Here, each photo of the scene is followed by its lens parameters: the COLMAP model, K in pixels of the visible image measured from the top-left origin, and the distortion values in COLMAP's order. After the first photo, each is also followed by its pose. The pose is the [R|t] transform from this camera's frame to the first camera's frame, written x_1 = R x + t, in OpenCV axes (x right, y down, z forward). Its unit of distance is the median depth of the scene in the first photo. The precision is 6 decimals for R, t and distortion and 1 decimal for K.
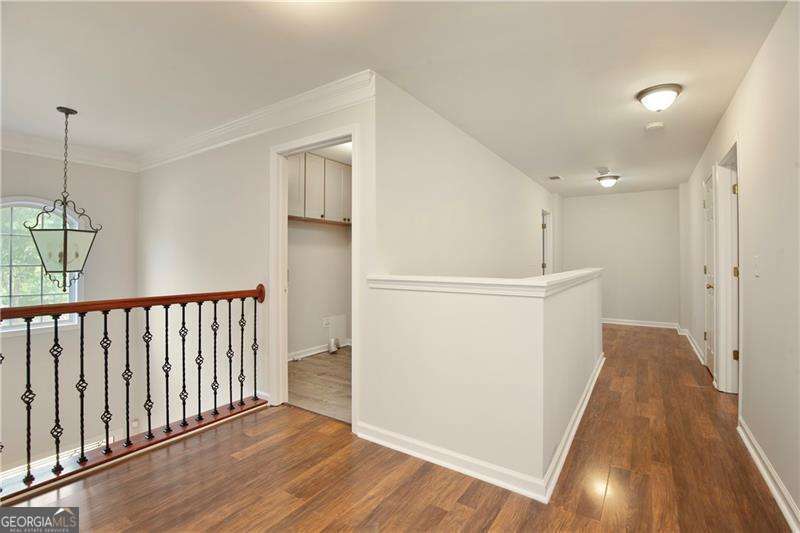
lens RADIAL K [[378.7, 0, 399.9], [0, 378.7, 259.7], [0, 0, 1]] dist [-0.022408, 0.000648]
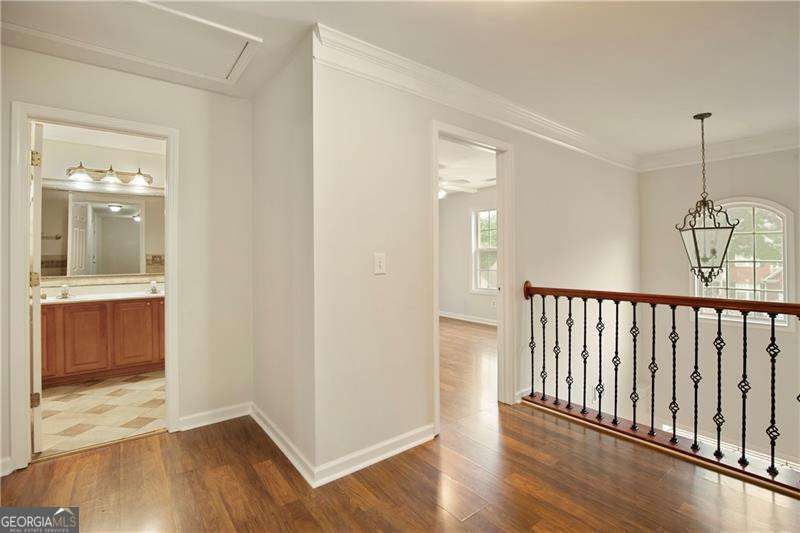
lens RADIAL K [[378.7, 0, 421.0], [0, 378.7, 262.7], [0, 0, 1]] dist [-0.022408, 0.000648]
pose [[-0.301924, 0.014563, -0.953221, 0.468588], [0.004103, 0.999894, 0.013977, -0.000883], [0.953323, 0.000309, -0.301951, 0.714634]]
